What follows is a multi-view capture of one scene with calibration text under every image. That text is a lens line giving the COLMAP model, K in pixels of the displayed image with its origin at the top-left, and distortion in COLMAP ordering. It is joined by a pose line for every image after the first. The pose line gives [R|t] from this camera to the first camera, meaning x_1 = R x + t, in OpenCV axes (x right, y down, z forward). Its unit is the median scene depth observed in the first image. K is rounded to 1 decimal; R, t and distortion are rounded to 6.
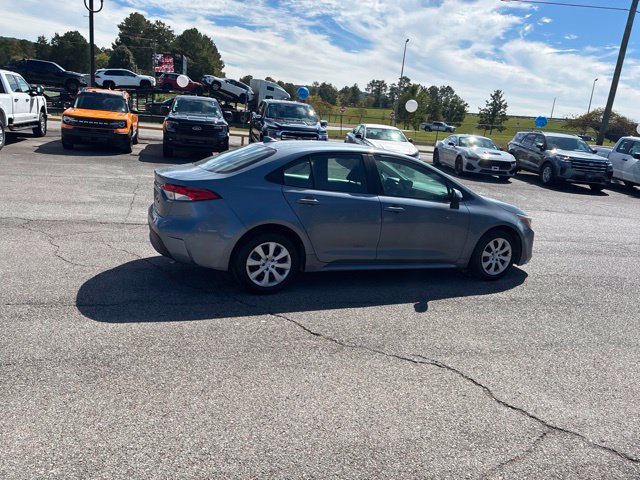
lens RADIAL K [[487.4, 0, 320.4], [0, 487.4, 239.3], [0, 0, 1]] dist [0.050911, -0.063002]
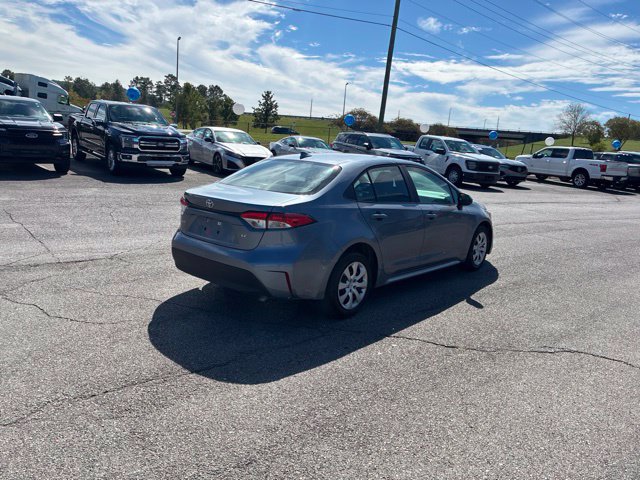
lens RADIAL K [[484.9, 0, 320.2], [0, 484.9, 232.8], [0, 0, 1]] dist [0.061338, -0.086789]
pose [[0.897757, -0.105329, 0.427714, -0.192492], [0.109007, 0.993913, 0.015958, -0.025341], [-0.426791, 0.032297, 0.903773, 0.055480]]
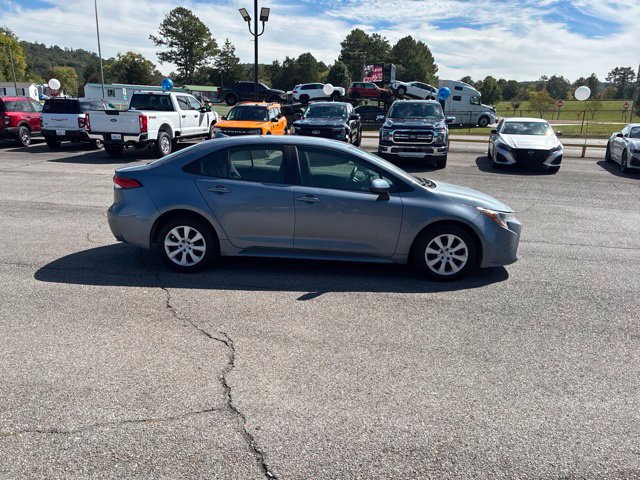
lens RADIAL K [[490.1, 0, 316.8], [0, 490.1, 237.7], [0, 0, 1]] dist [0.054547, -0.074152]
pose [[0.904686, 0.041375, -0.424066, 0.221836], [-0.047431, 0.998868, -0.003732, 0.007776], [0.423431, 0.023490, 0.905624, 0.035702]]
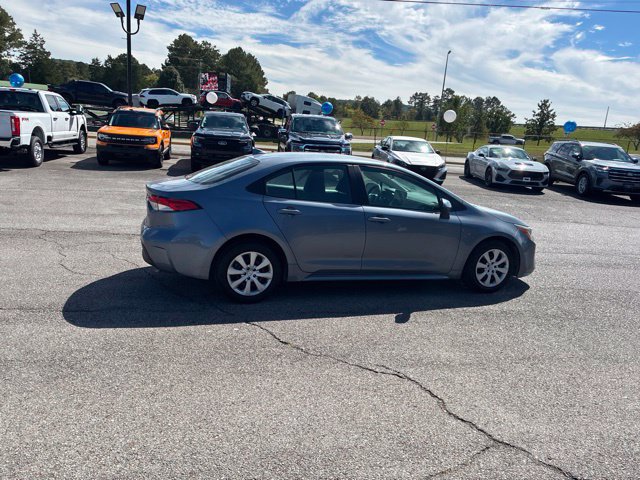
lens RADIAL K [[488.3, 0, 321.2], [0, 488.3, 241.6], [0, 0, 1]] dist [0.057822, -0.079746]
pose [[0.996264, 0.001983, -0.086341, 0.044385], [-0.004006, 0.999721, -0.023263, 0.002689], [0.086271, 0.023522, 0.995994, -0.000938]]
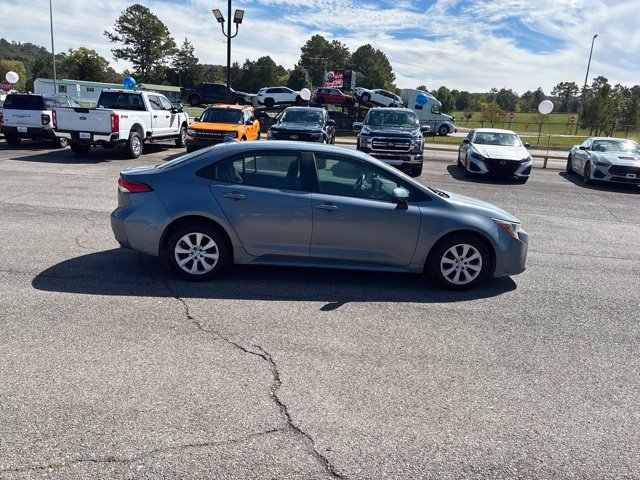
lens RADIAL K [[489.2, 0, 317.8], [0, 489.2, 235.5], [0, 0, 1]] dist [0.055987, -0.076170]
pose [[0.938995, 0.045900, -0.340853, 0.176372], [-0.056108, 0.998221, -0.020145, 0.006334], [0.339322, 0.038041, 0.939901, 0.023733]]
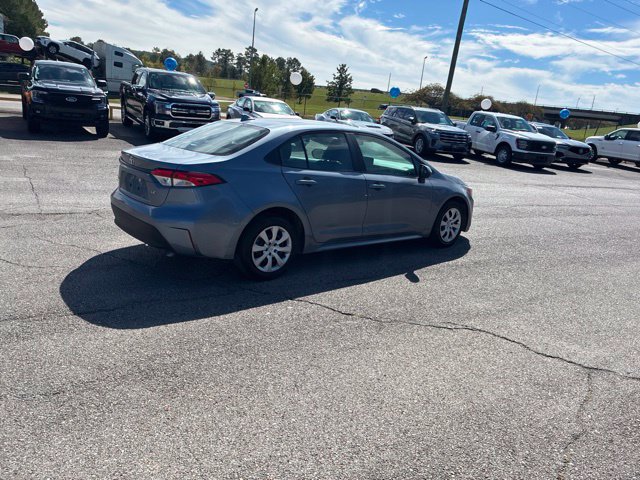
lens RADIAL K [[484.5, 0, 324.0], [0, 484.5, 236.9], [0, 0, 1]] dist [0.062226, -0.086176]
pose [[0.953084, -0.071832, 0.294058, -0.099165], [0.056442, 0.996571, 0.060506, -0.008659], [-0.297396, -0.041070, 0.953870, 0.017085]]
